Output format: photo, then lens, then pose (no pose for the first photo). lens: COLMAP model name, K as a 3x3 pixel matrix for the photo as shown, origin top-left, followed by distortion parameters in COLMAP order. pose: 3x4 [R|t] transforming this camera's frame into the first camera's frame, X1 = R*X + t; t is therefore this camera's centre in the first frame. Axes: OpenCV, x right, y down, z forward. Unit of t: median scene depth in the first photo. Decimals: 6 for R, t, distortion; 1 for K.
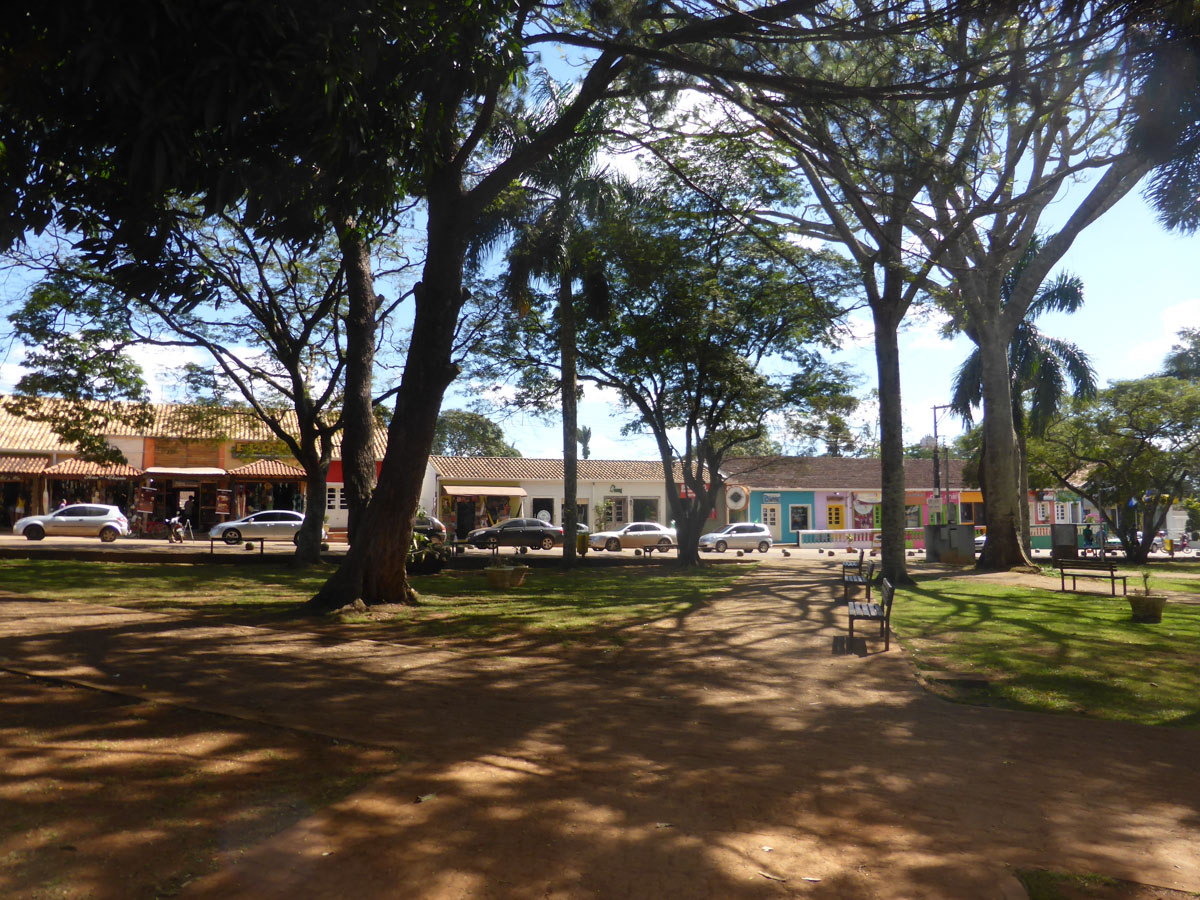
lens RADIAL K [[920.8, 0, 600.0], [0, 920.8, 450.0], [0, 0, 1]] dist [-0.100907, 0.118381]
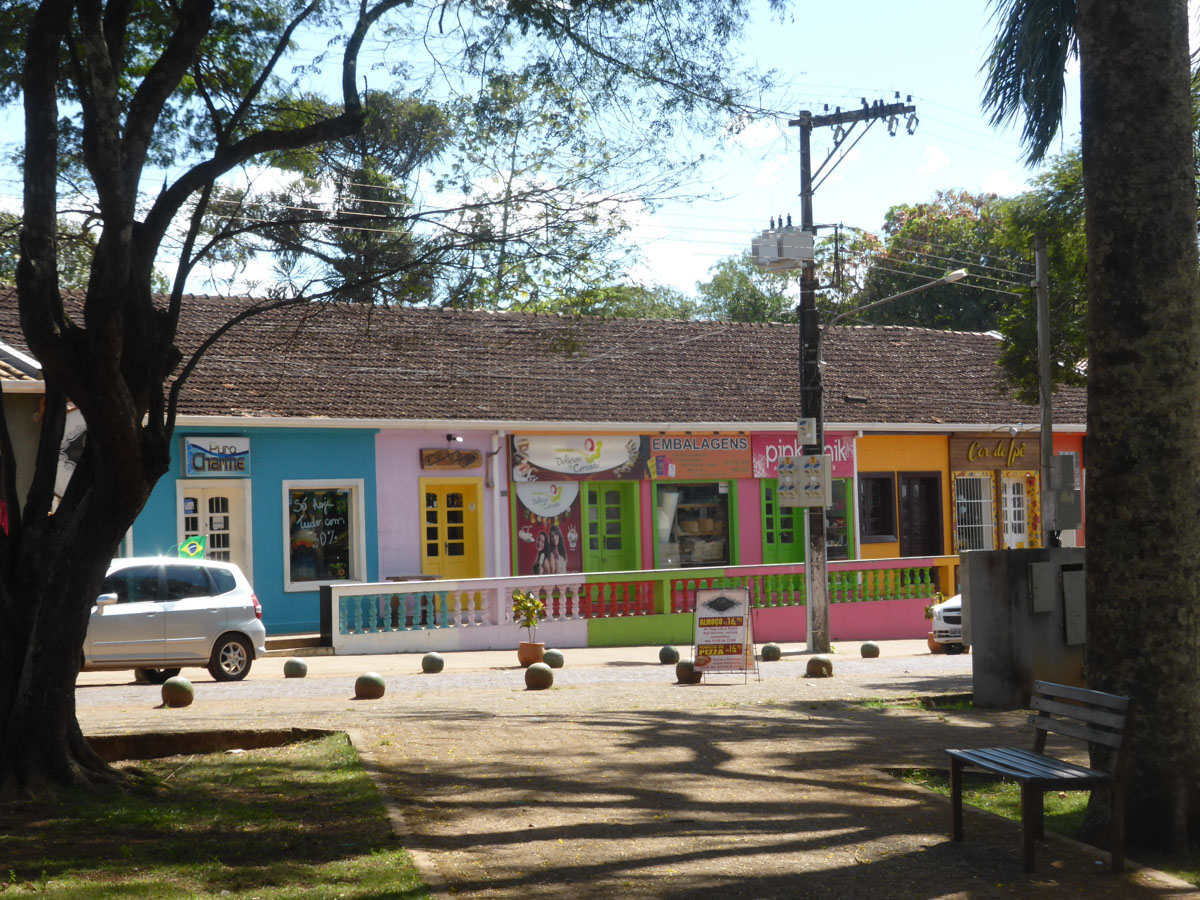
lens RADIAL K [[2800.4, 0, 600.0], [0, 2800.4, 450.0], [0, 0, 1]] dist [0.071735, 0.197550]
pose [[0.923993, -0.005033, 0.382377, -0.008164], [-0.010024, 0.999251, 0.037376, 0.020718], [-0.382278, -0.038368, 0.923250, 0.249805]]
